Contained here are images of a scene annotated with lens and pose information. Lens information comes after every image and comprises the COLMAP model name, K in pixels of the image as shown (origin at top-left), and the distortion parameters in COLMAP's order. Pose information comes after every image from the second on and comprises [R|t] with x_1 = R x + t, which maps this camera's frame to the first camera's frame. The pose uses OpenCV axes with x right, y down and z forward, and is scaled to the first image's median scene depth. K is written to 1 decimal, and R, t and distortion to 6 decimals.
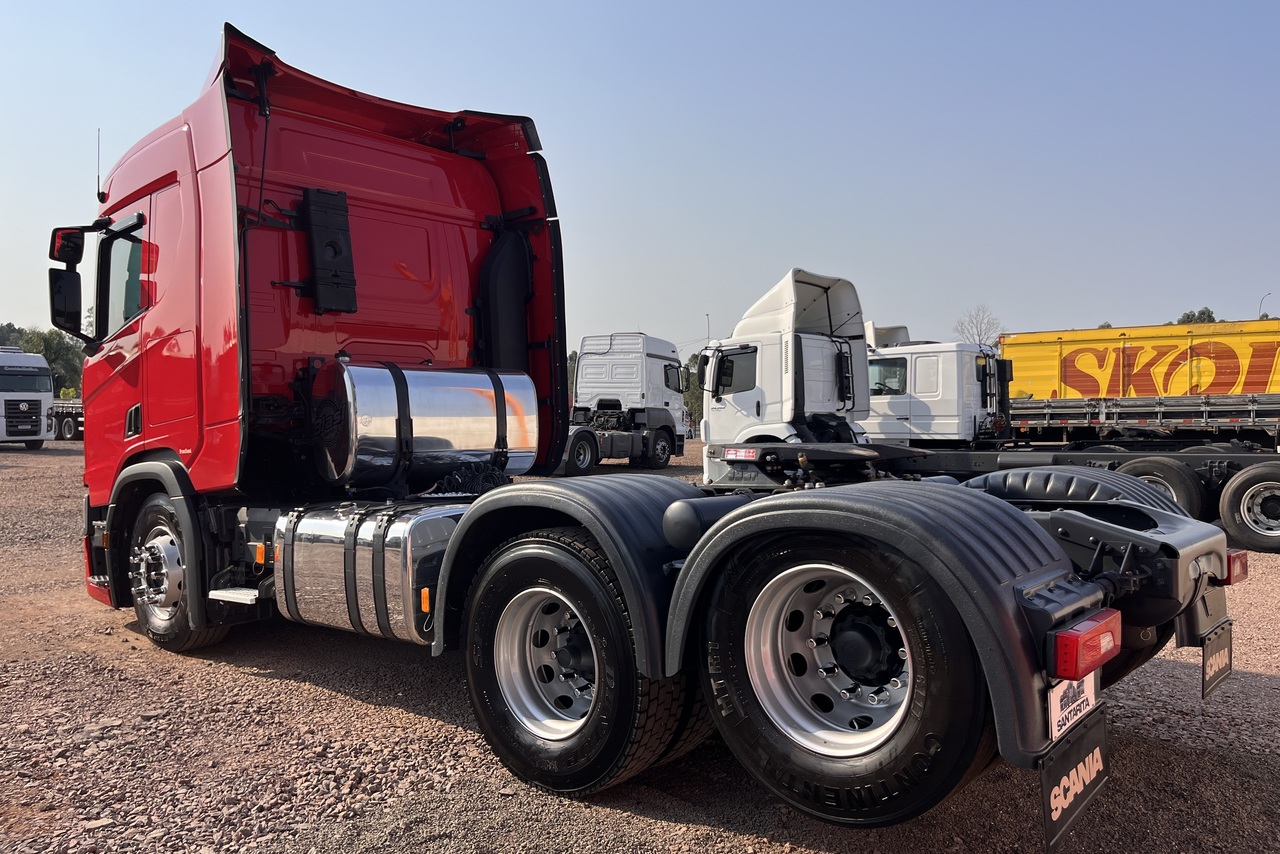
lens RADIAL K [[958.0, 0, 642.0], [0, 958.0, 418.1], [0, 0, 1]] dist [0.036083, -0.058817]
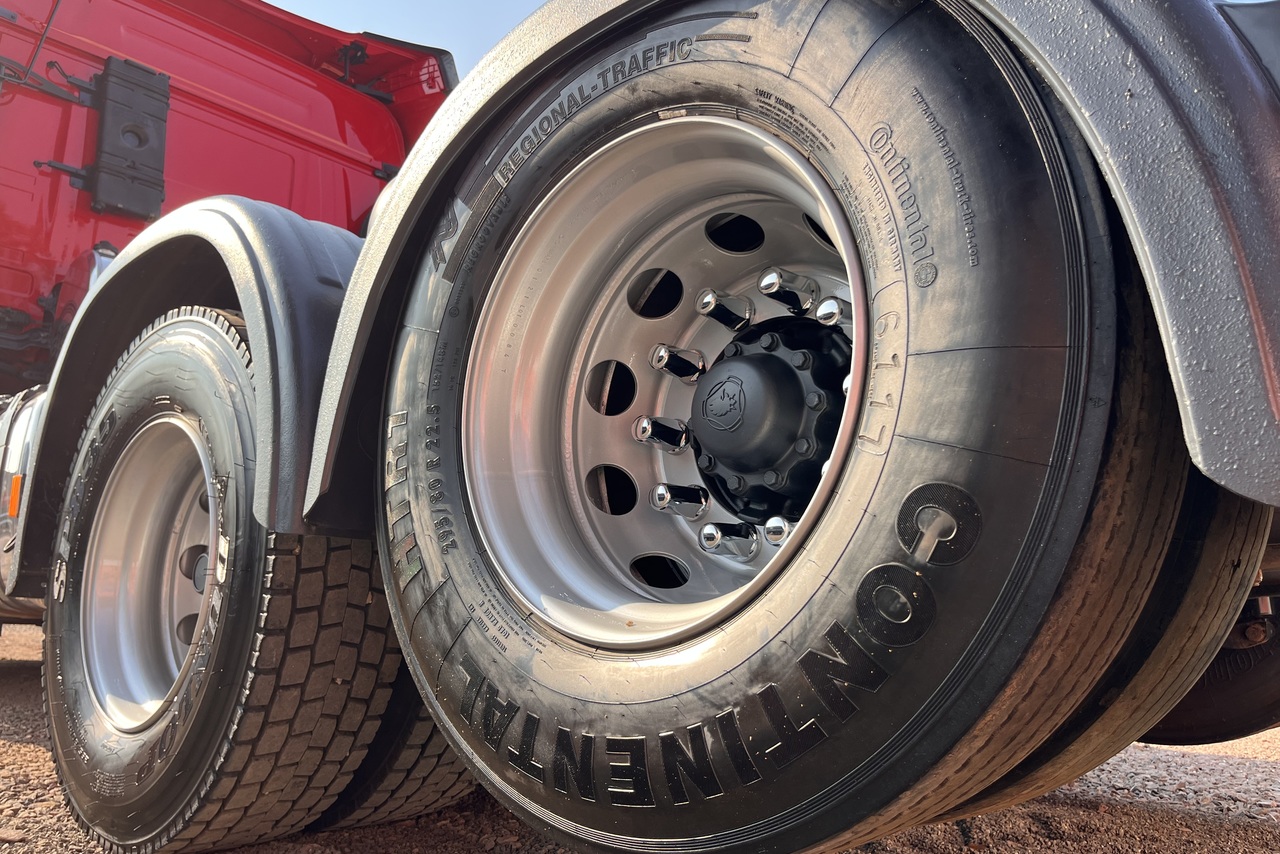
lens RADIAL K [[958.0, 0, 635.1], [0, 958.0, 424.8], [0, 0, 1]] dist [0.036083, -0.058817]
pose [[0.997669, 0.024528, -0.063681, 0.104340], [-0.037439, 0.976928, -0.210261, 0.166392], [0.057054, 0.212155, 0.975569, 0.315325]]
